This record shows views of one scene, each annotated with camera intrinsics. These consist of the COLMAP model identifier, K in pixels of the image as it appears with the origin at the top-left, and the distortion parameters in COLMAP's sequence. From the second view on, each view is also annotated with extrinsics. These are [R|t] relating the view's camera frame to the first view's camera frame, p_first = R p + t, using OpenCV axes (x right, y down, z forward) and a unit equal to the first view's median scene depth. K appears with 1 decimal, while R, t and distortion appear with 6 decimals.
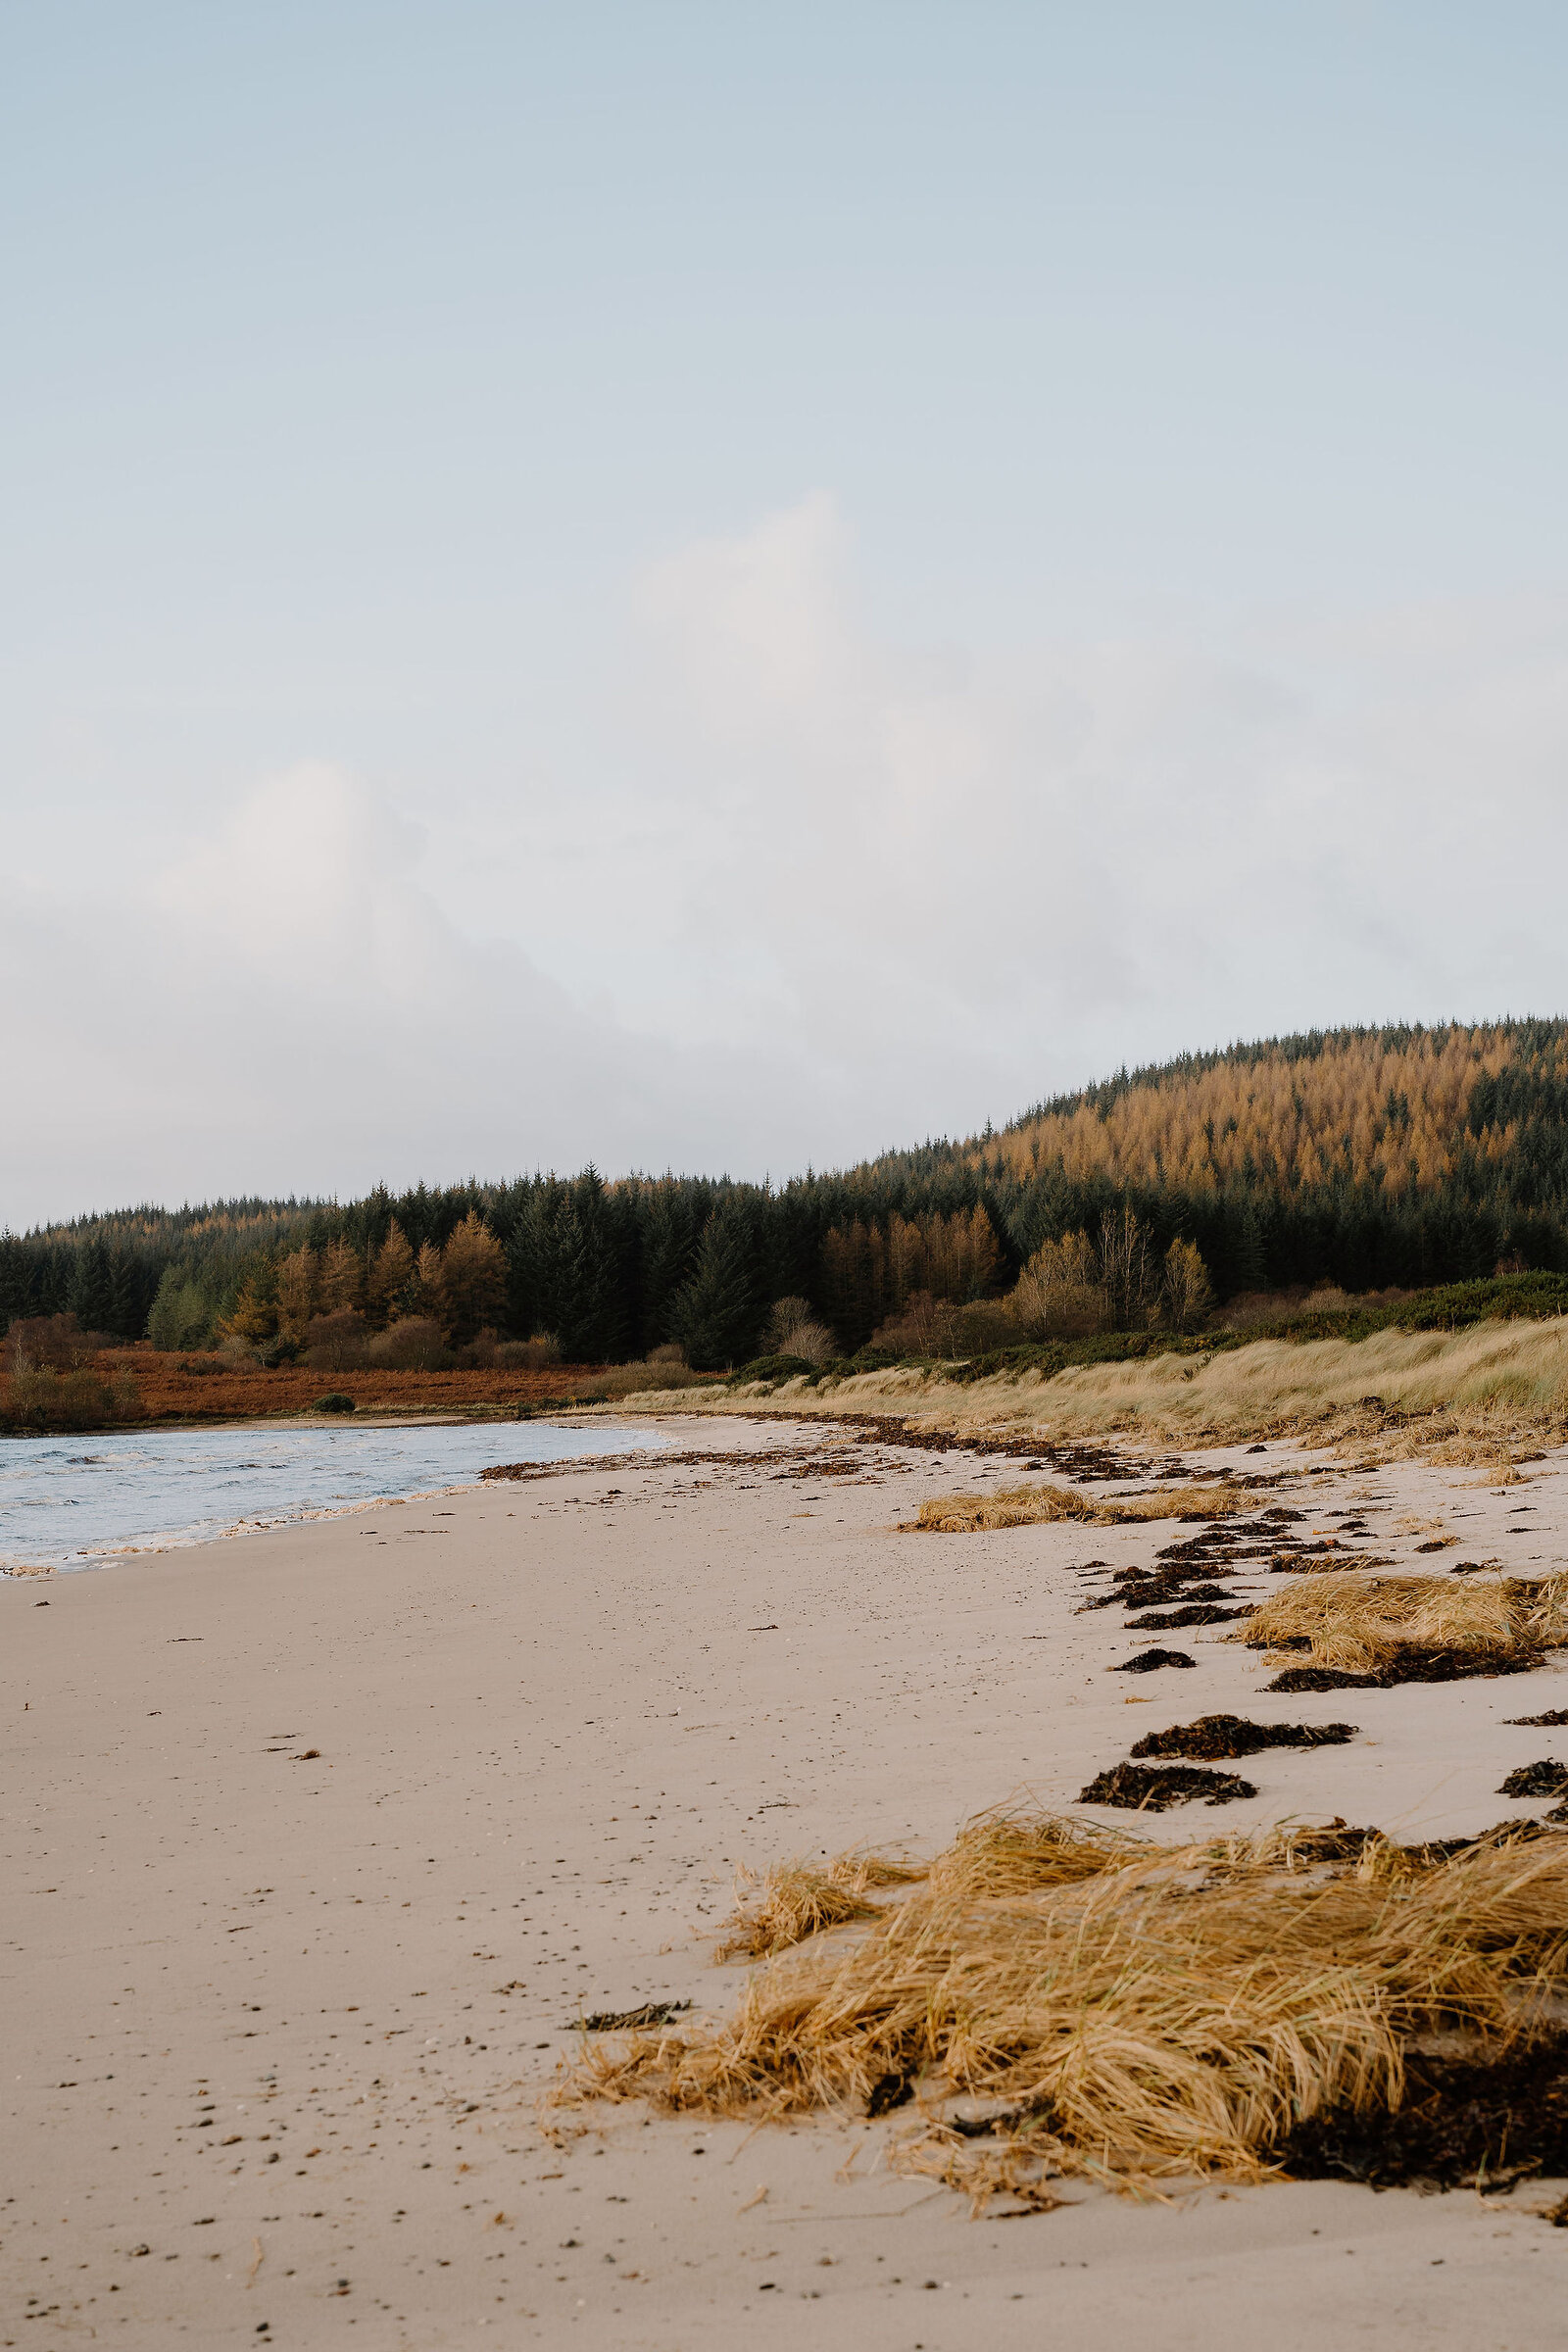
lens RADIAL K [[3997.3, 0, 717.1], [0, 3997.3, 1323.1], [0, 0, 1]] dist [-0.000037, 0.022242]
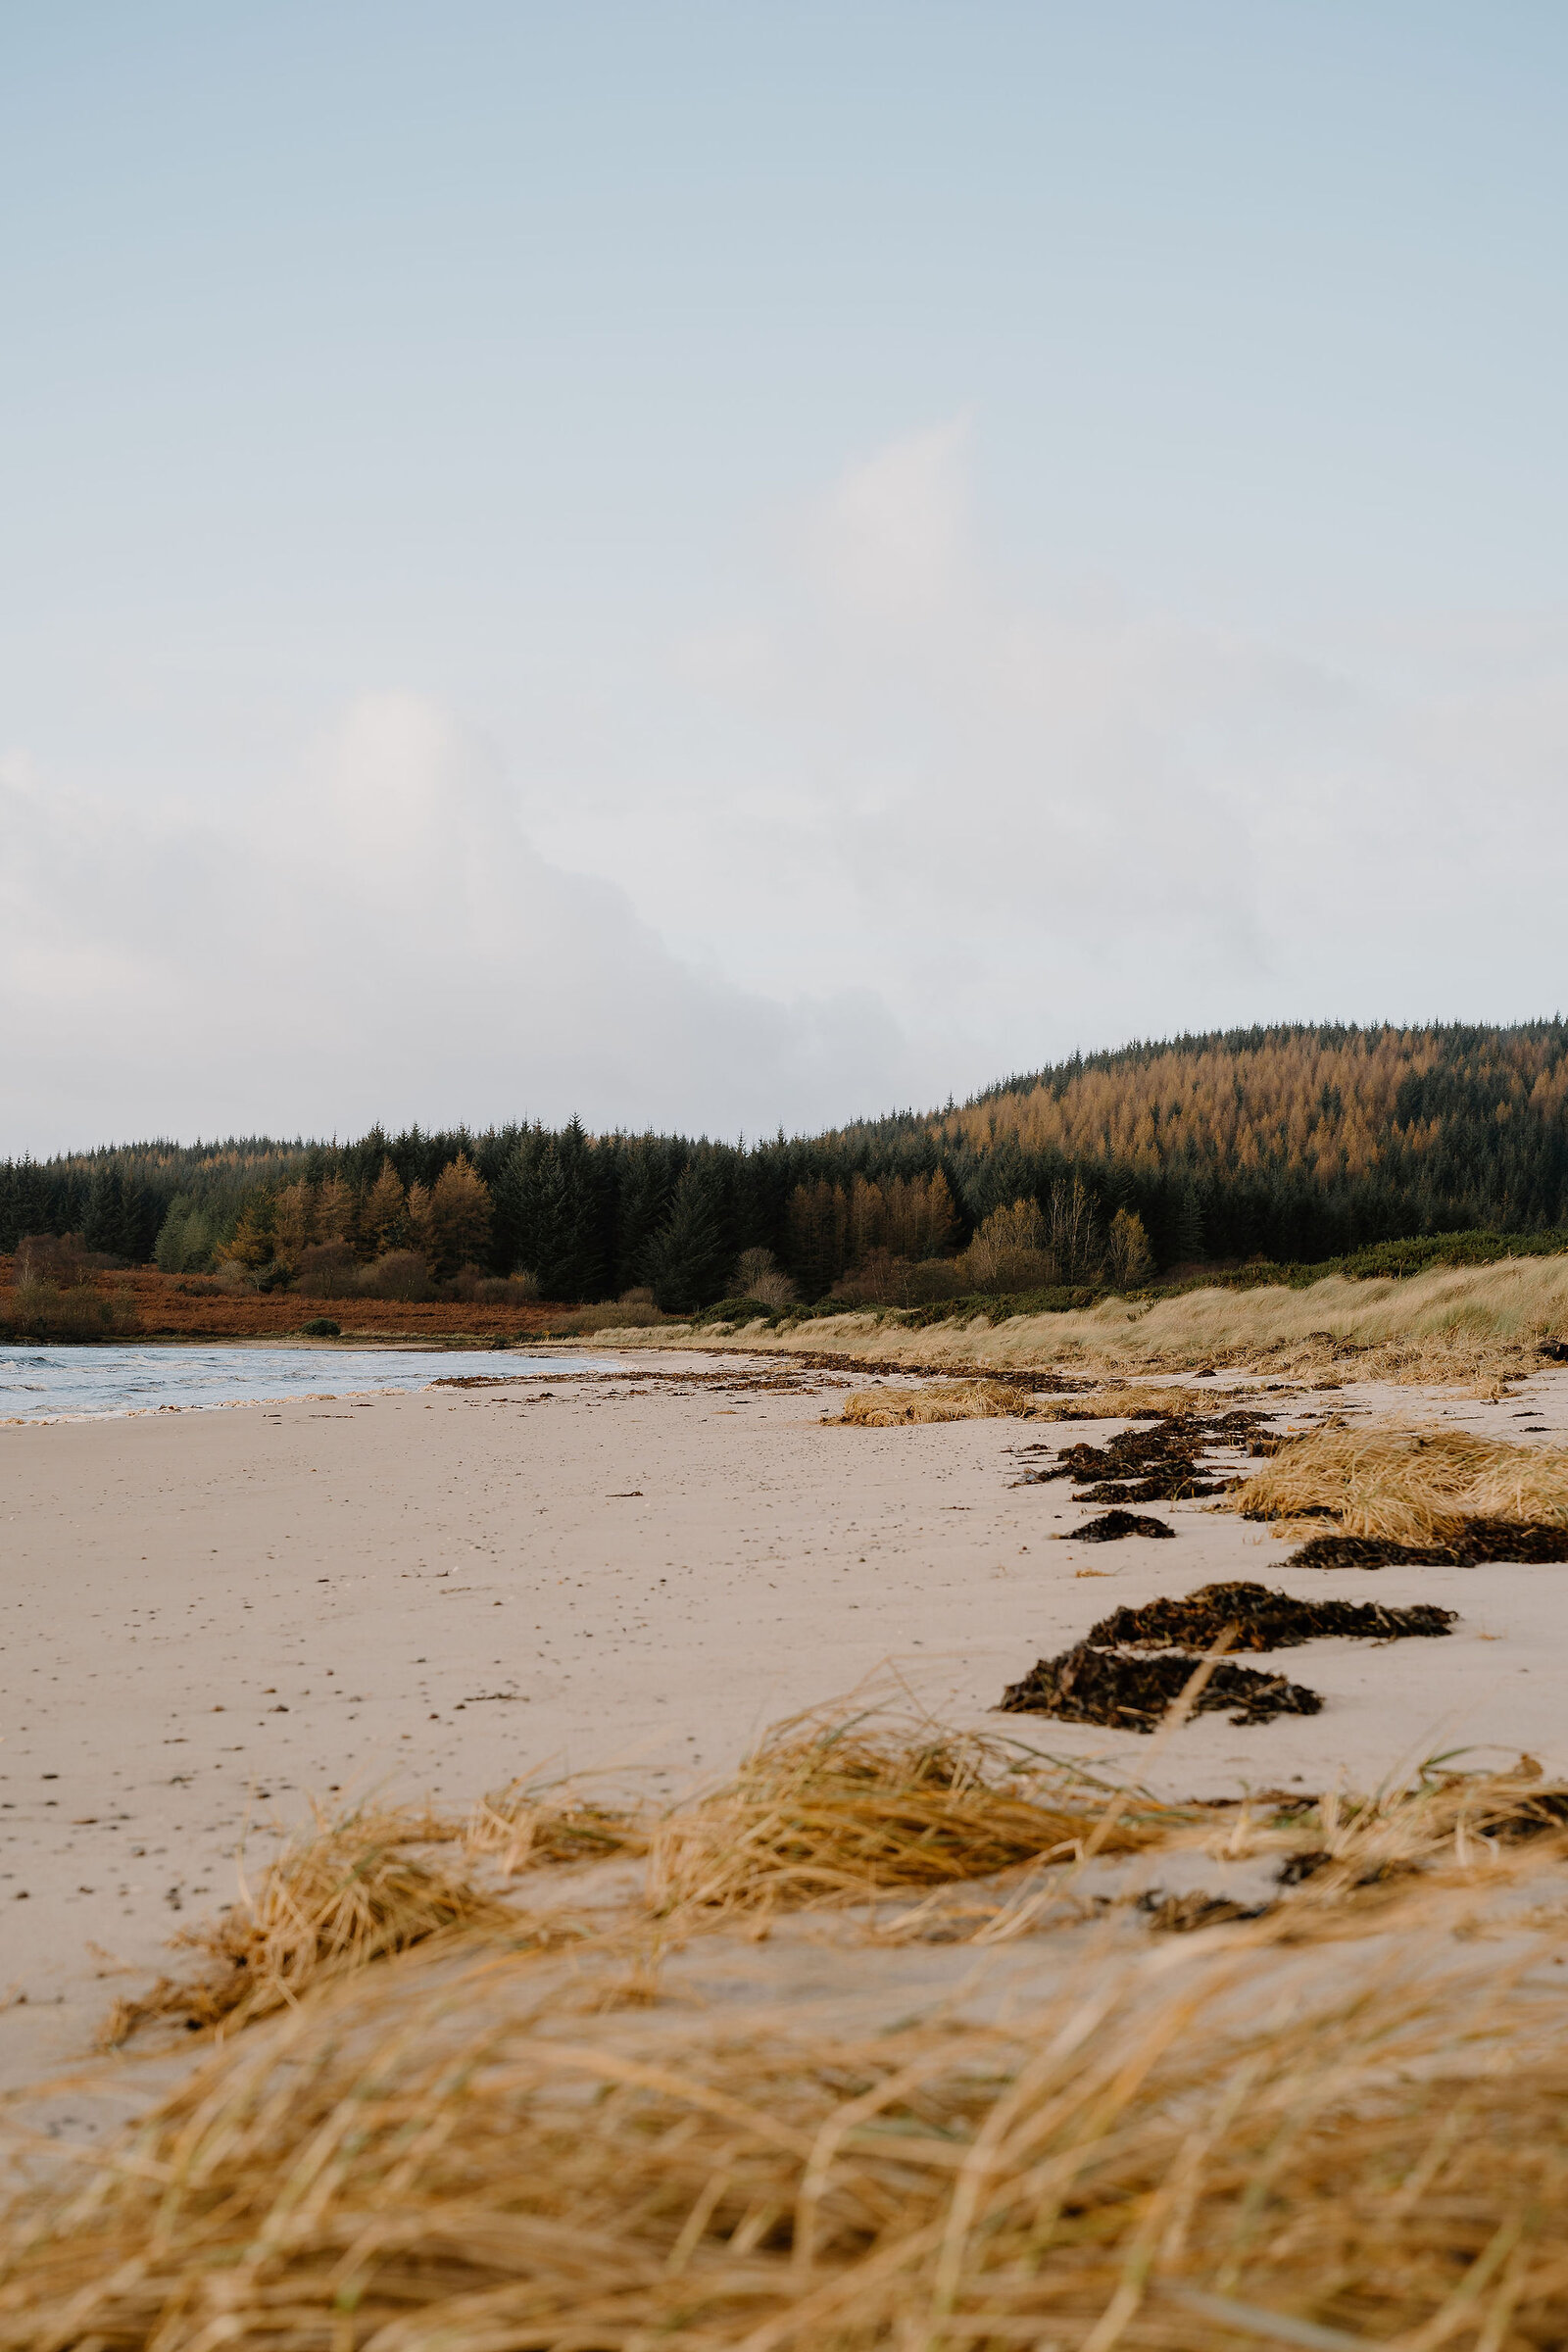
lens RADIAL K [[3534.4, 0, 774.0], [0, 3534.4, 1264.4], [0, 0, 1]] dist [-0.002751, 0.019476]
pose [[0.998821, 0.044820, 0.018644, 0.005542], [-0.044629, 0.998948, -0.010539, 0.007551], [-0.019097, 0.009695, 0.999771, 0.059563]]
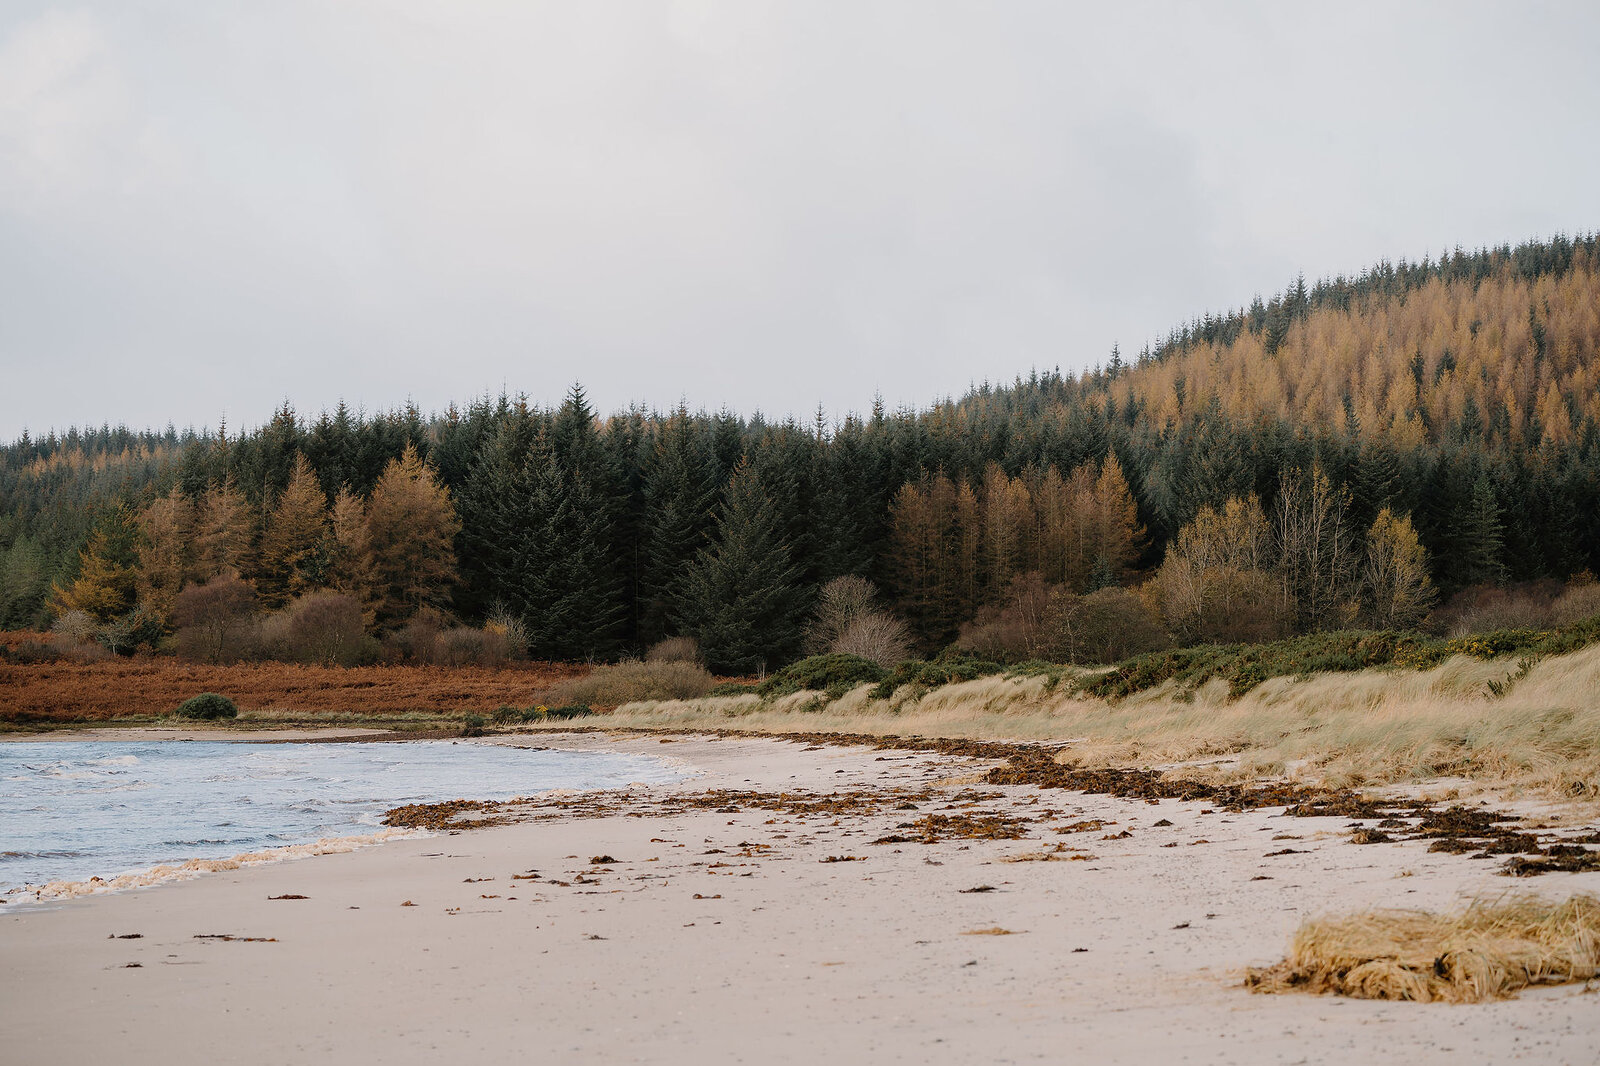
lens RADIAL K [[4721.5, 0, 800.0], [0, 4721.5, 533.0], [0, 0, 1]] dist [0.045572, -0.367558]
pose [[0.999528, 0.026071, 0.016227, -0.004326], [-0.025717, 0.999435, -0.021631, 0.004290], [-0.016782, 0.021203, 0.999634, 0.146378]]
